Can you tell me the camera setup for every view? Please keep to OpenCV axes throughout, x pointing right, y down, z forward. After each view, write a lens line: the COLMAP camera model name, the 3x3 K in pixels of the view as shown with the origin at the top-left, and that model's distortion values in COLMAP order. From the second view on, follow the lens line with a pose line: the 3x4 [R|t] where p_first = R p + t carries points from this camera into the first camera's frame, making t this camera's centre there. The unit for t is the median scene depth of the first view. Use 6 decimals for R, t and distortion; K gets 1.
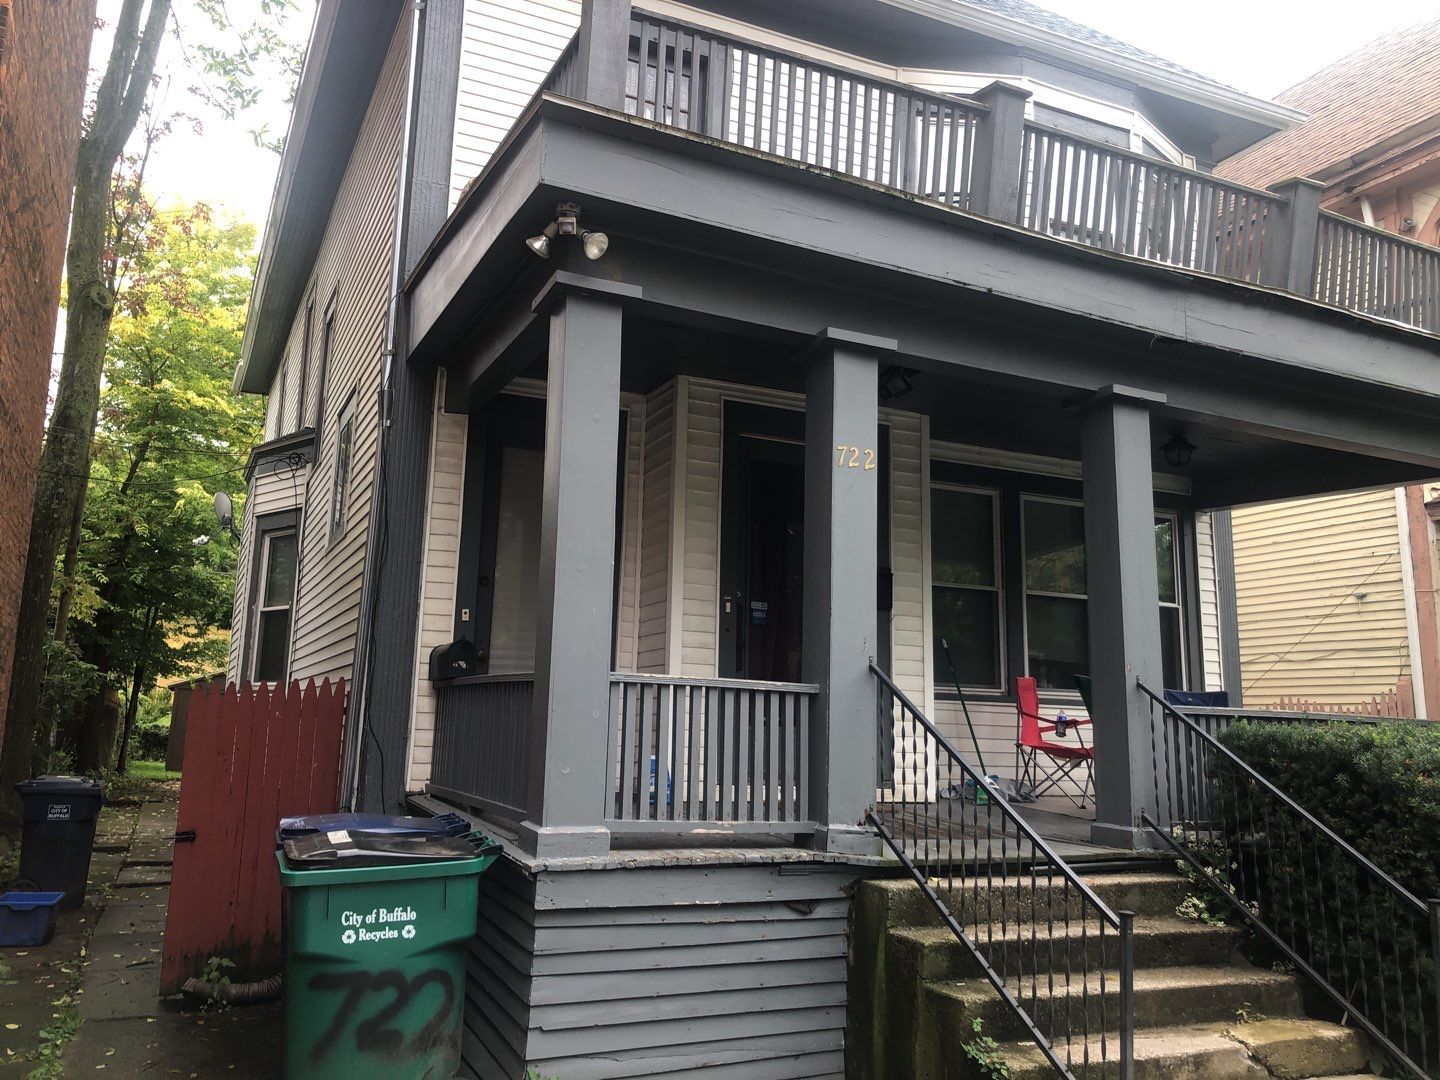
lens RADIAL K [[1173.4, 0, 720.1], [0, 1173.4, 530.6], [0, 0, 1]] dist [0.037074, -0.046320]
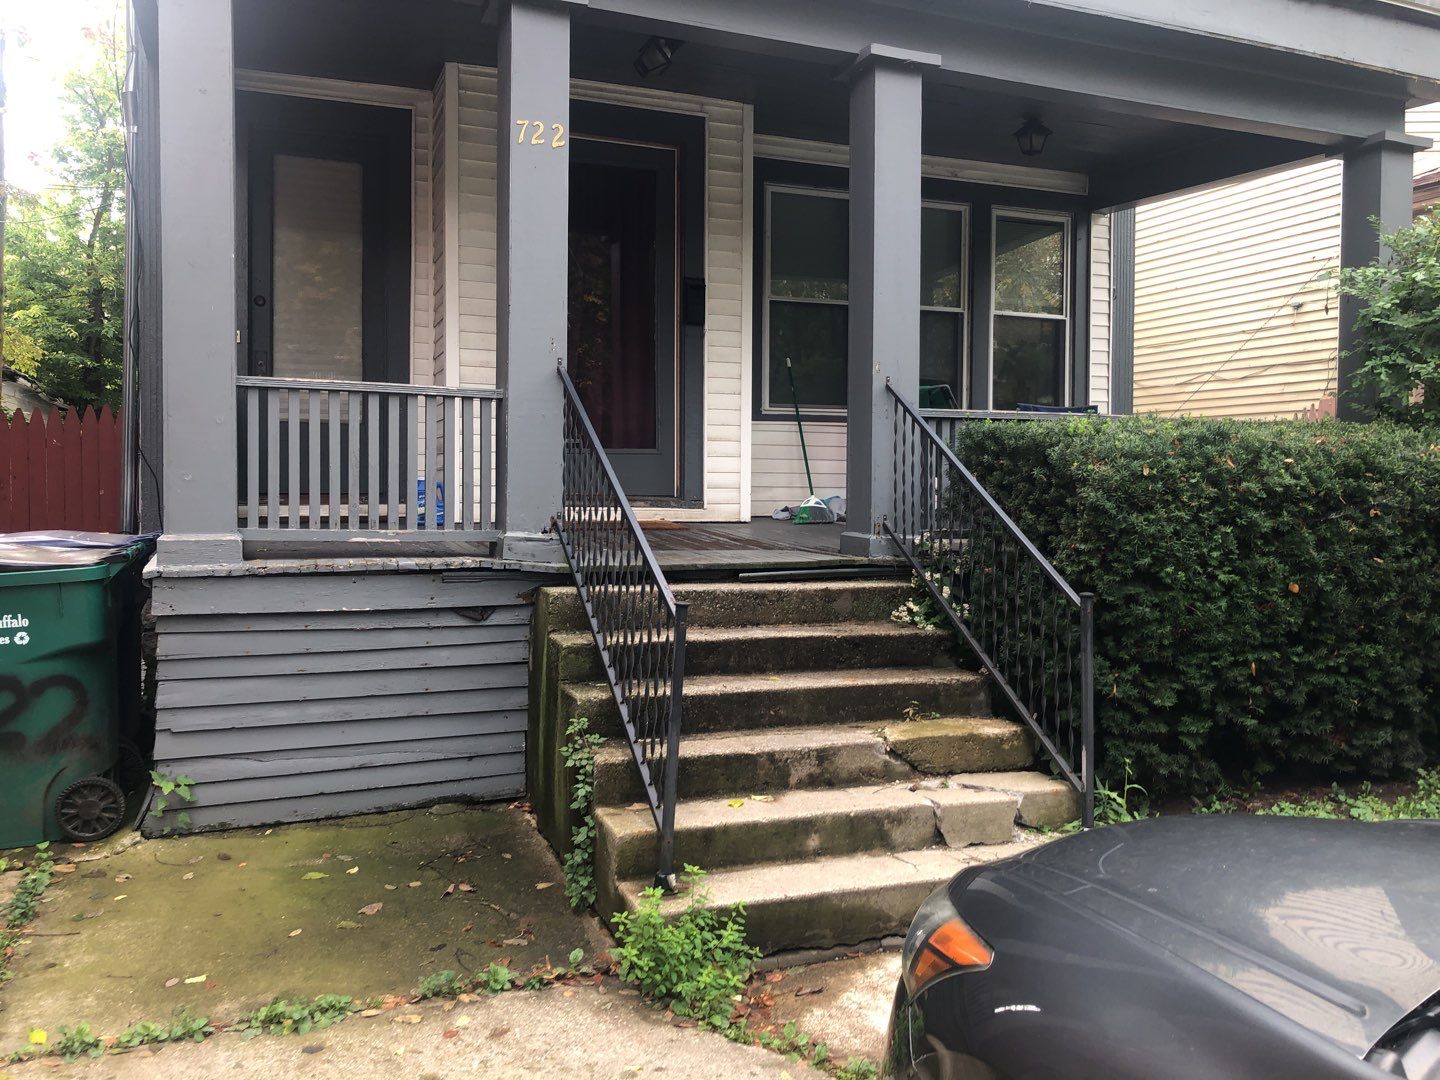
lens RADIAL K [[1173.4, 0, 720.9], [0, 1173.4, 524.4], [0, 0, 1]] dist [0.037074, -0.046320]
pose [[0.998181, -0.016029, -0.058112, 0.307124], [0.027378, 0.979388, 0.200123, 0.054806], [0.053706, -0.201350, 0.978046, 0.073204]]
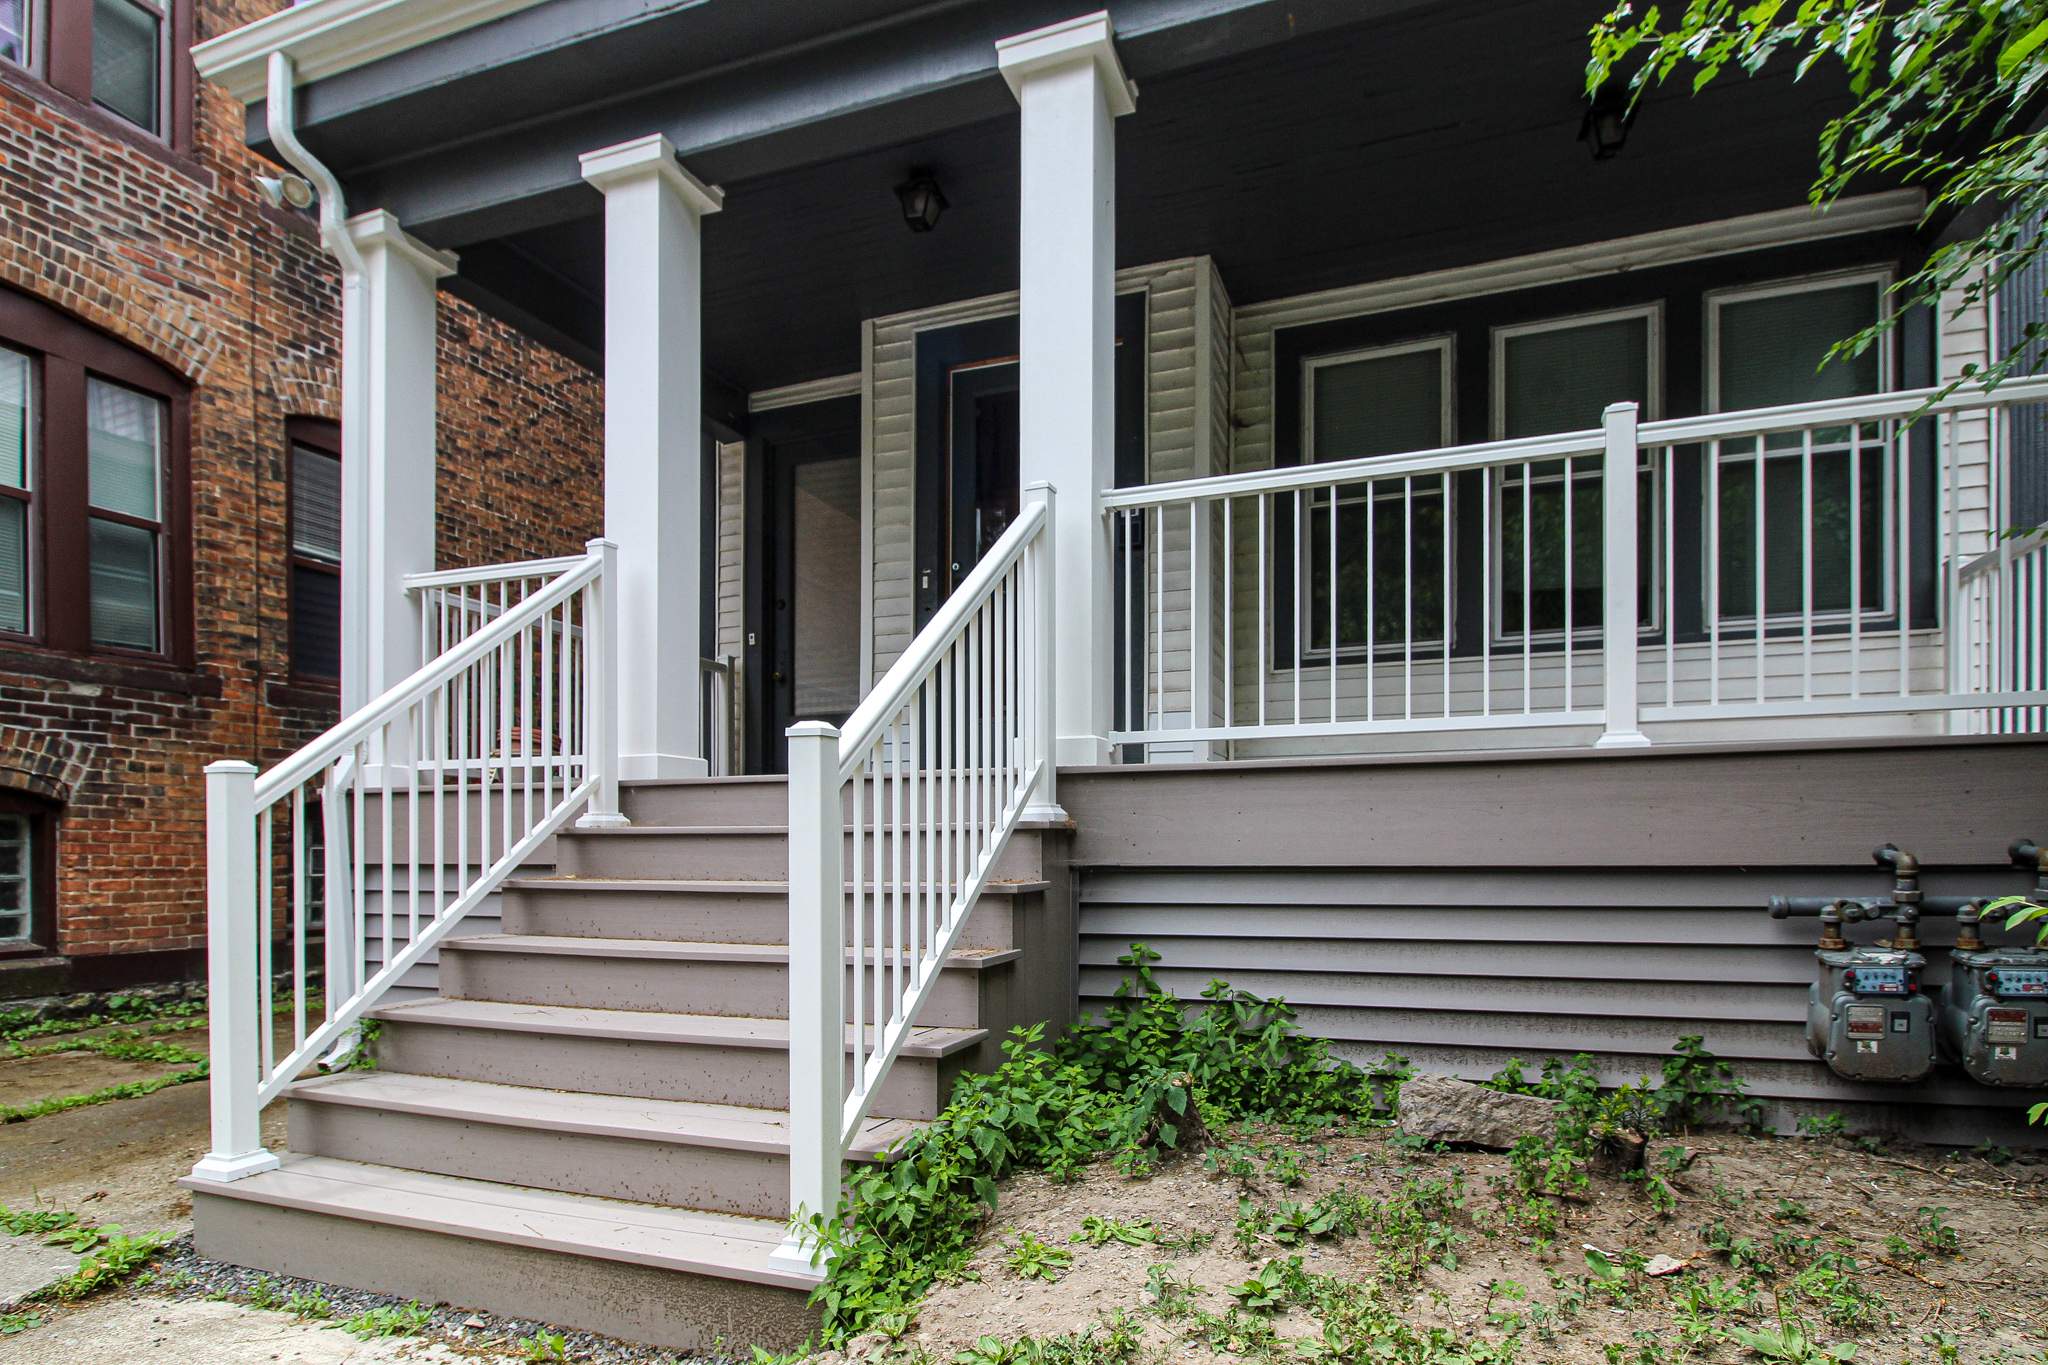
lens RADIAL K [[1100.4, 0, 1003.8], [0, 1100.4, 815.9], [0, 0, 1]] dist [-0.002952, -0.005554]
pose [[0.696266, -0.035411, -0.716910, 0.848445], [0.153724, 0.982965, 0.100745, 0.222760], [0.701129, -0.180352, 0.689848, 0.600656]]
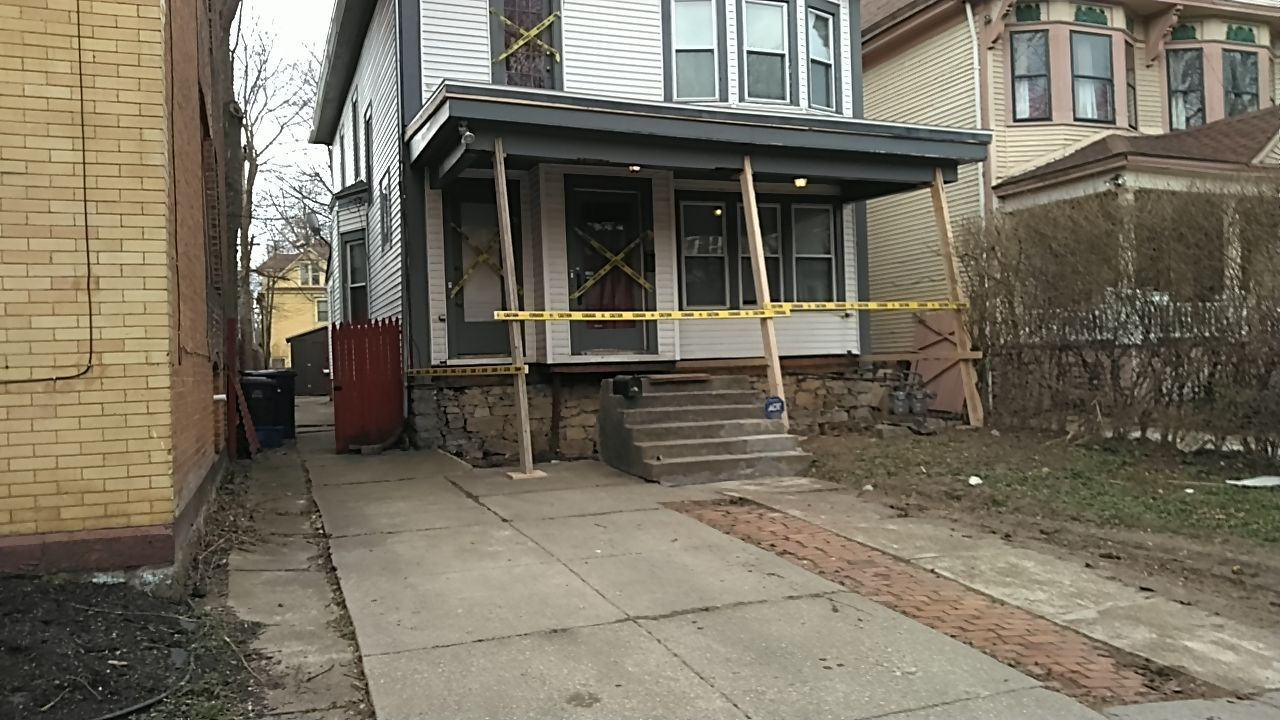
lens RADIAL K [[949.1, 0, 649.3], [0, 949.1, 357.4], [0, 0, 1]] dist [0.058887, -0.045460]
pose [[0.996808, -0.056349, -0.056561, 0.322061], [0.065011, 0.984093, 0.165330, -0.086356], [0.046345, -0.168479, 0.984615, -0.974240]]
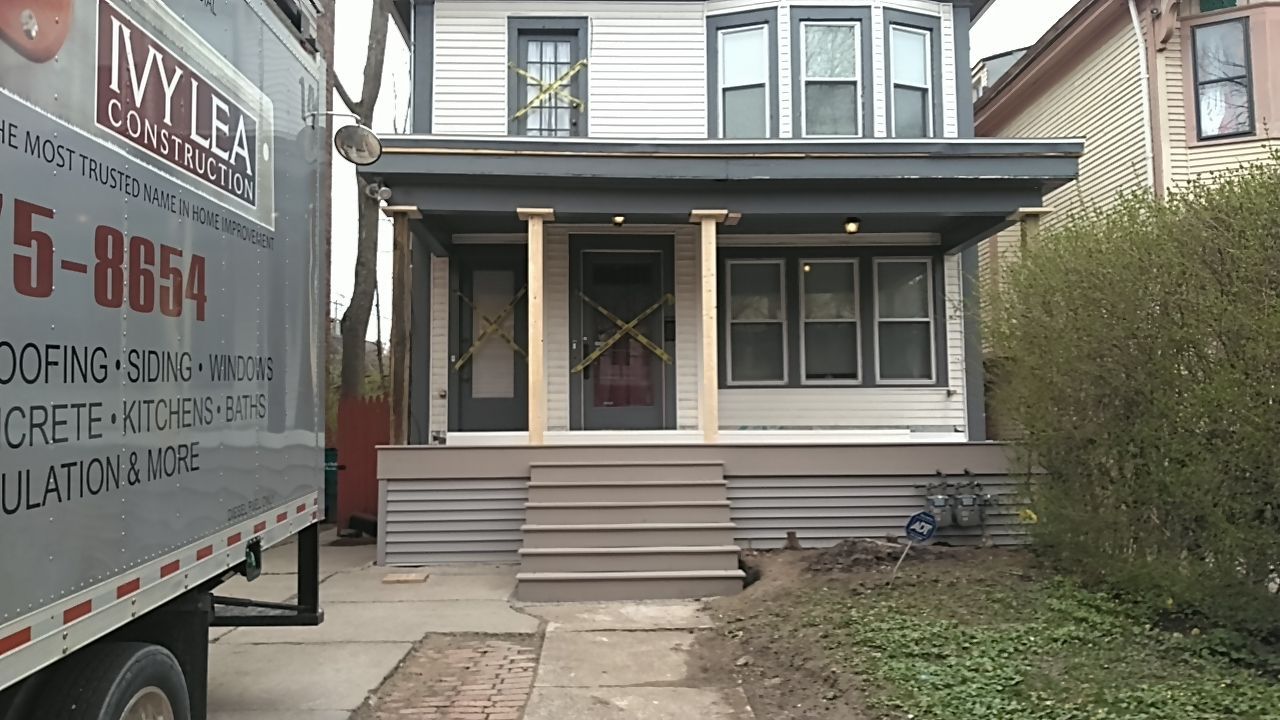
lens RADIAL K [[974.7, 0, 630.9], [0, 974.7, 369.7], [0, 0, 1]] dist [-0.005589, 0.030757]
pose [[0.921485, -0.060971, -0.383599, 0.938623], [0.097161, 0.992388, 0.075667, -0.008811], [0.376066, -0.106997, 0.920395, -0.557943]]
